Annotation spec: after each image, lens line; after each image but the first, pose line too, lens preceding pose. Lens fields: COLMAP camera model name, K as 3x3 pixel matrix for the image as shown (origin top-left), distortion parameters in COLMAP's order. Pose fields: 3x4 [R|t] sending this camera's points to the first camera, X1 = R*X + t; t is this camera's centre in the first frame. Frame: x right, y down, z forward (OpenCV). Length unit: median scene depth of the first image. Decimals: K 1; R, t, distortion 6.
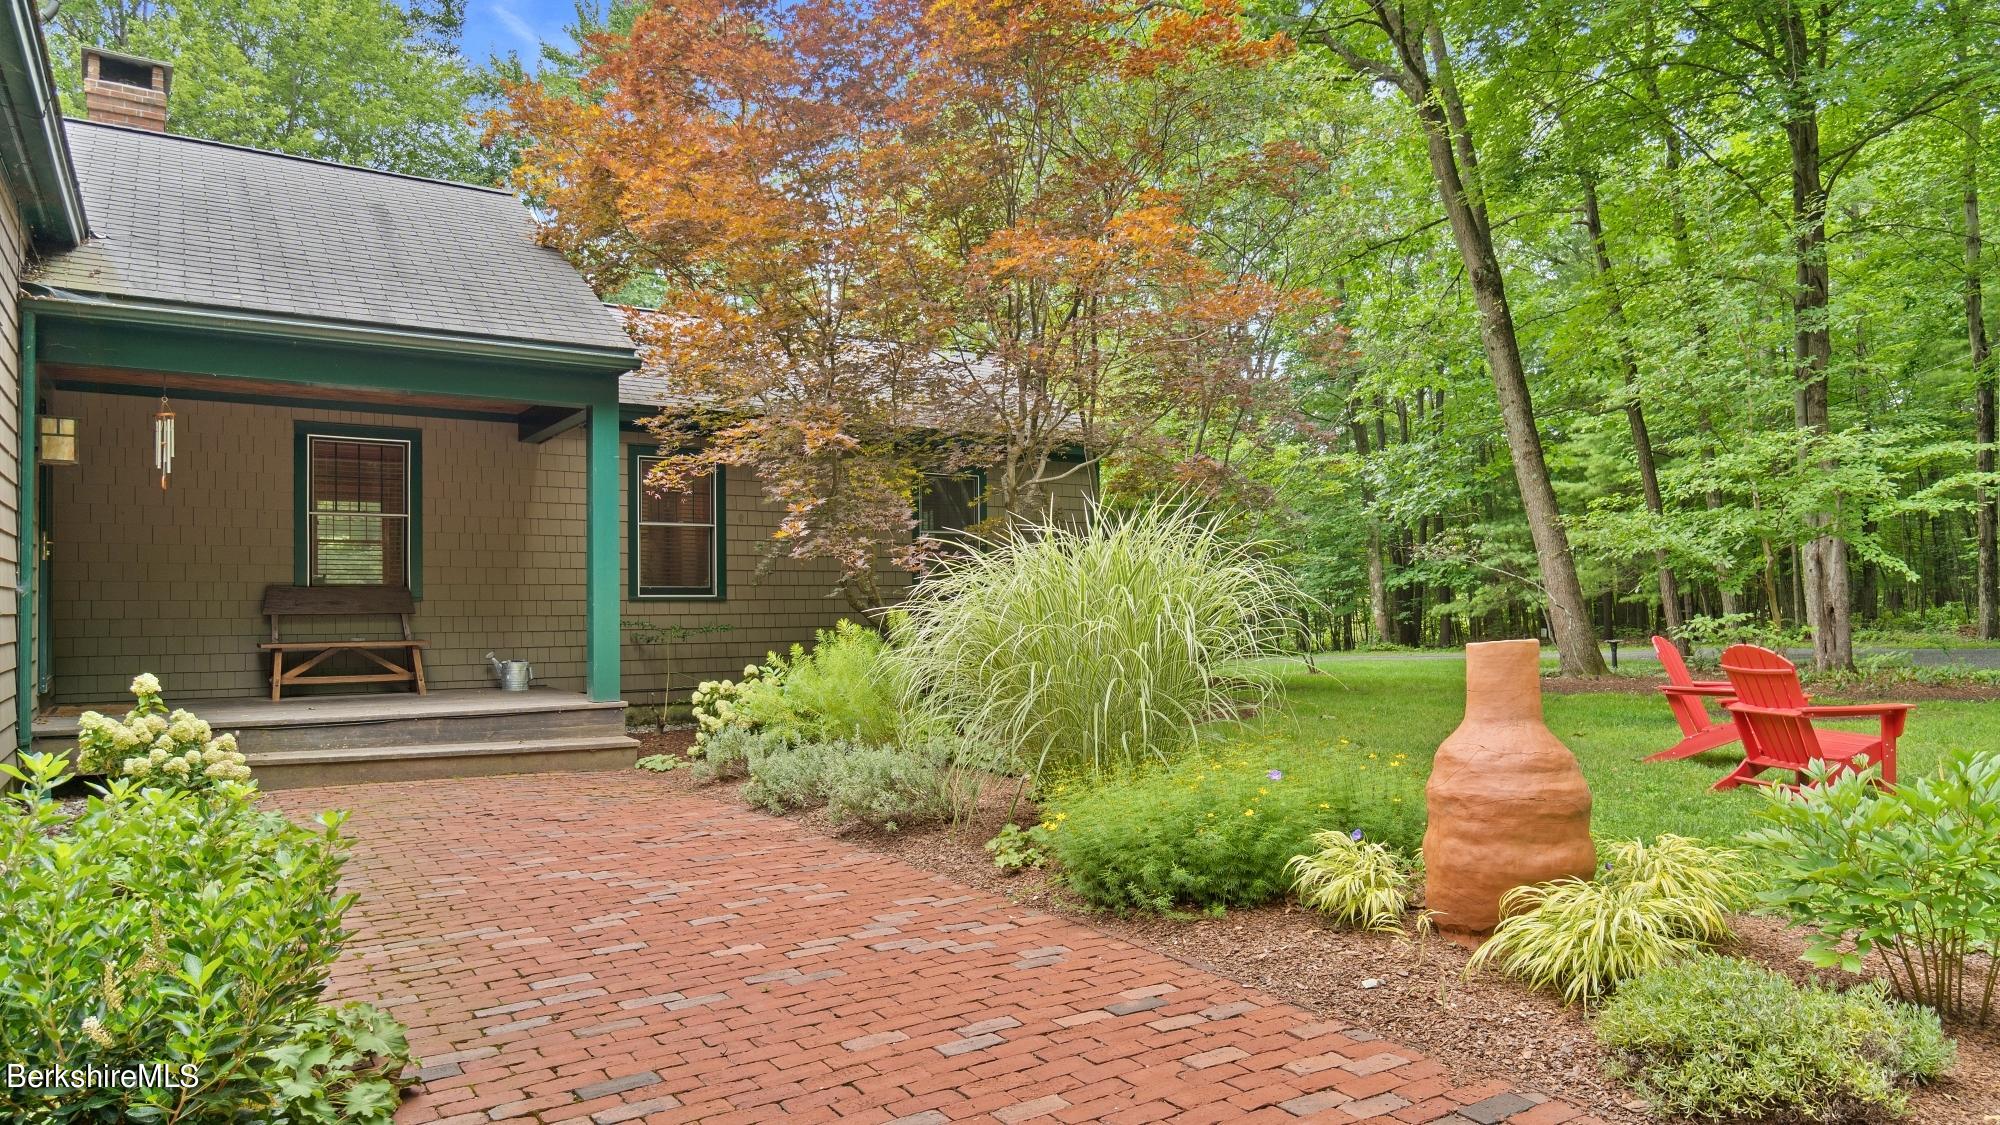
lens RADIAL K [[1241.4, 0, 990.9], [0, 1241.4, 583.4], [0, 0, 1]] dist [-0.003944, 0.000444]
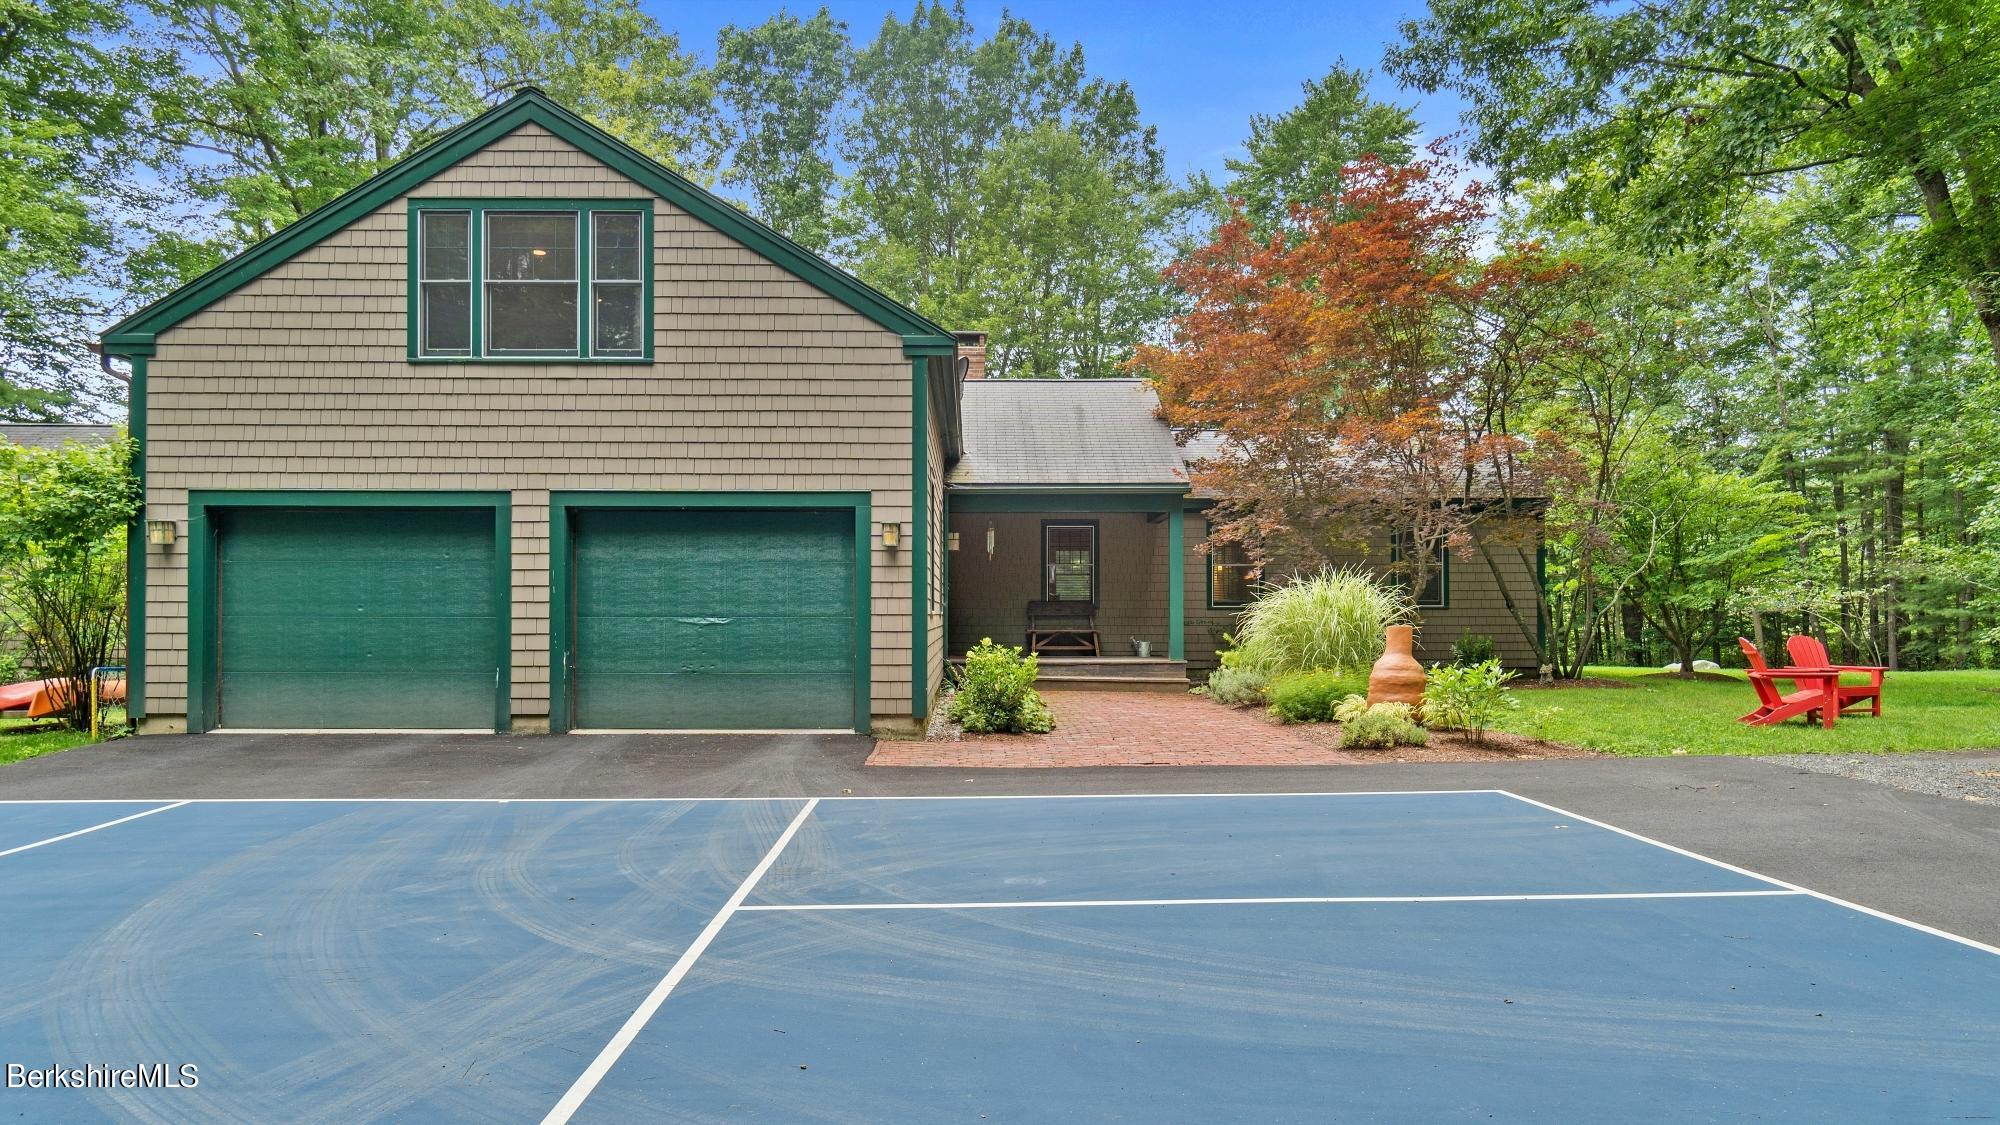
lens RADIAL K [[1241.4, 0, 1000.8], [0, 1241.4, 570.6], [0, 0, 1]] dist [-0.003944, 0.000444]
pose [[0.847953, -0.010987, -0.529958, 0.461201], [0.002414, 0.999855, -0.016867, -0.014374], [0.530066, 0.013023, 0.847856, -0.762475]]
